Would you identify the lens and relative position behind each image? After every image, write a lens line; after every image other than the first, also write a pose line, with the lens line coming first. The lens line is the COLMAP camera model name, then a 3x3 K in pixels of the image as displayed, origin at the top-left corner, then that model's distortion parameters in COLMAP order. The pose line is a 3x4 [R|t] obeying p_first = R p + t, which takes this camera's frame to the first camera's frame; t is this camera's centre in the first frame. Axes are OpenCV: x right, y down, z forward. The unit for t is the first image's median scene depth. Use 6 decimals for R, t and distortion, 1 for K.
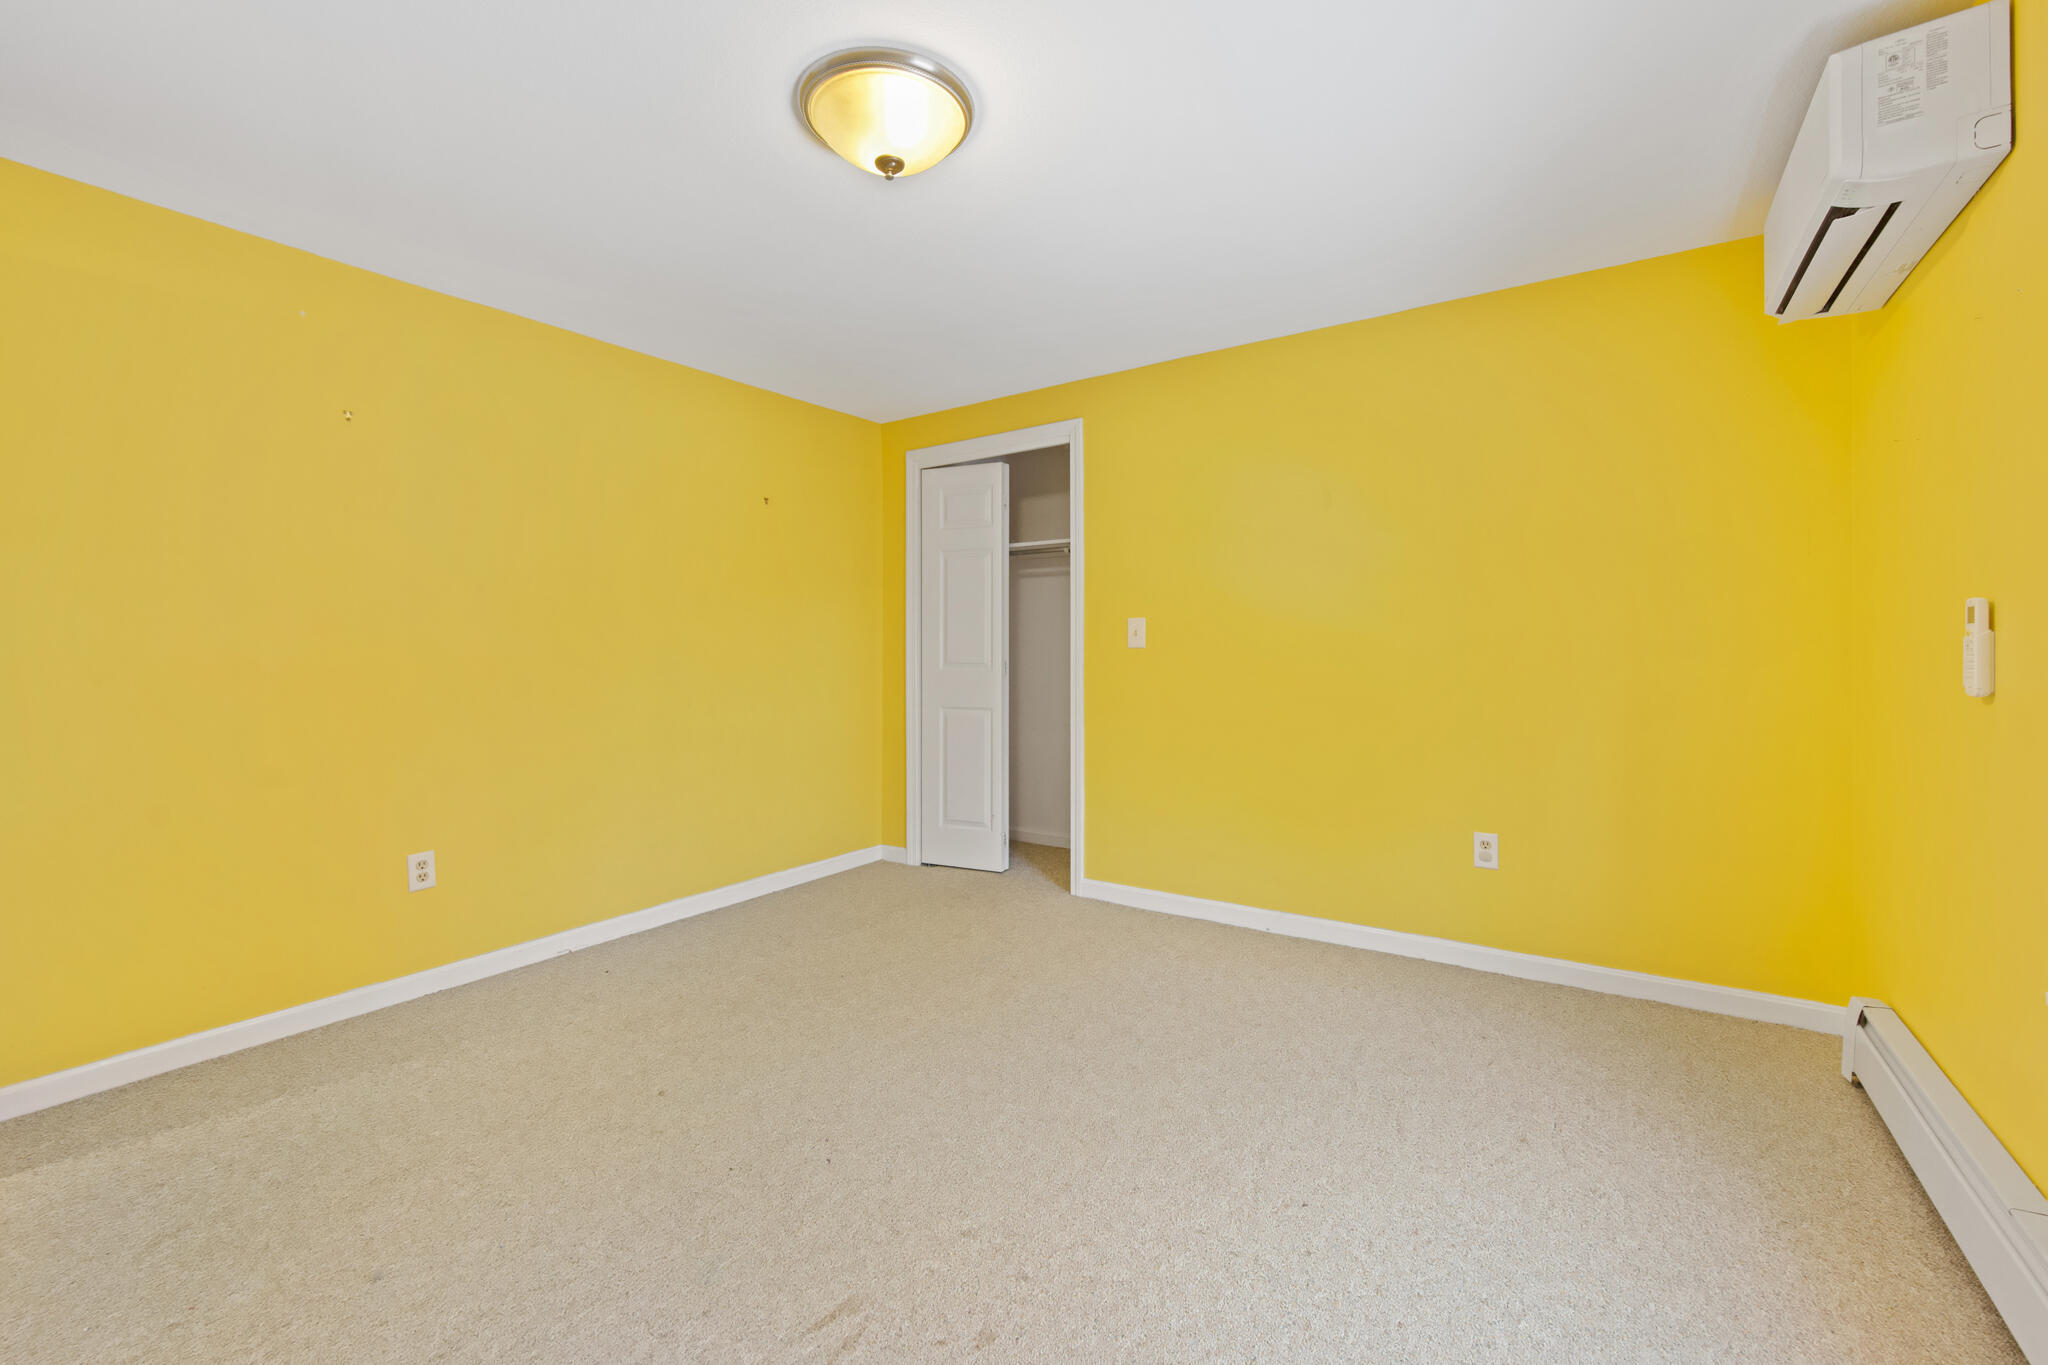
lens RADIAL K [[834.4, 0, 1030.8], [0, 834.4, 653.4], [0, 0, 1]] dist [-0.001276, -0.000047]
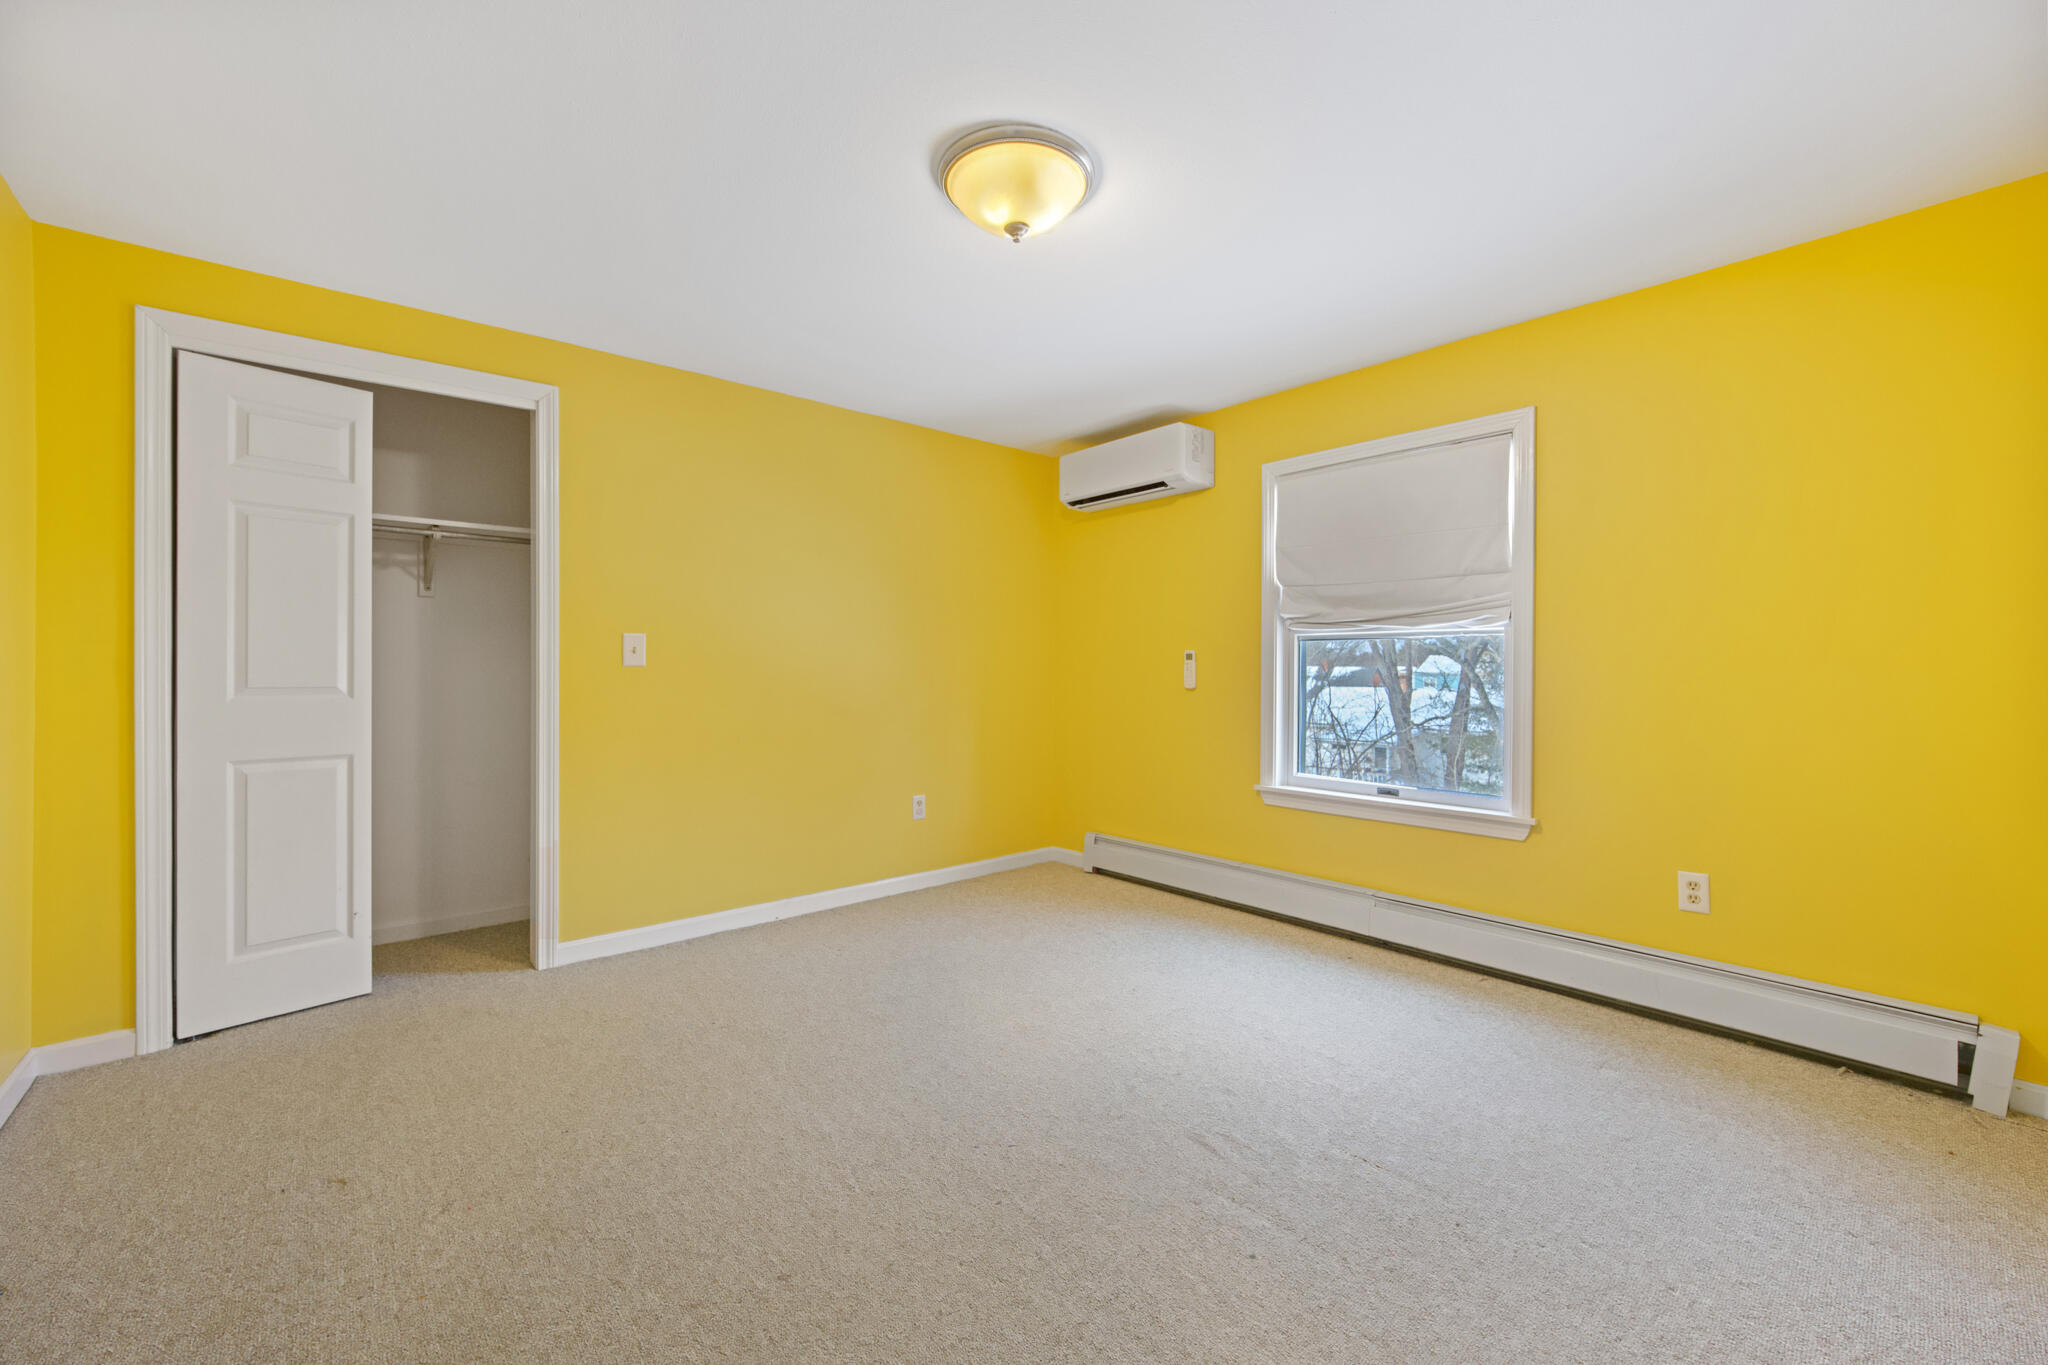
lens RADIAL K [[812.4, 0, 1024.0], [0, 812.4, 682.5], [0, 0, 1]] dist [0.000763, 0.000348]
pose [[0.260857, -0.010663, 0.965319, -0.587242], [0.001598, 0.999942, 0.010614, 0.002389], [-0.965376, -0.001226, 0.260859, 0.340080]]
